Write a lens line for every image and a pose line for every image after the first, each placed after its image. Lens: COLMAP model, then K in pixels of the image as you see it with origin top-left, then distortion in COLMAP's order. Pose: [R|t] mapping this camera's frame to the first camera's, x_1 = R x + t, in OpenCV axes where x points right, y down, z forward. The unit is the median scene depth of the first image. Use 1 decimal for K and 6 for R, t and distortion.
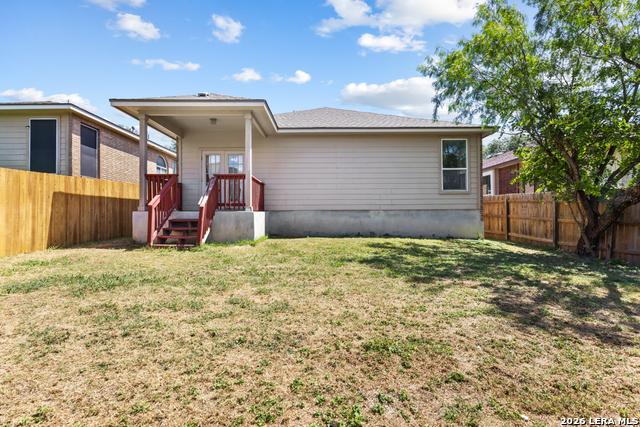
lens RADIAL K [[297.1, 0, 318.5], [0, 297.1, 213.5], [0, 0, 1]] dist [-0.004132, 0.005025]
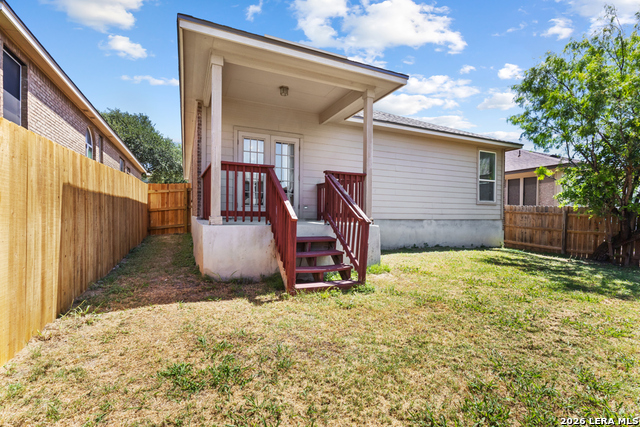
lens RADIAL K [[297.1, 0, 319.2], [0, 297.1, 216.1], [0, 0, 1]] dist [-0.004132, 0.005025]
pose [[0.912571, 0.012934, 0.408713, -0.495463], [-0.019077, 0.999758, 0.010956, -0.026063], [-0.408472, -0.017795, 0.912597, 0.295786]]
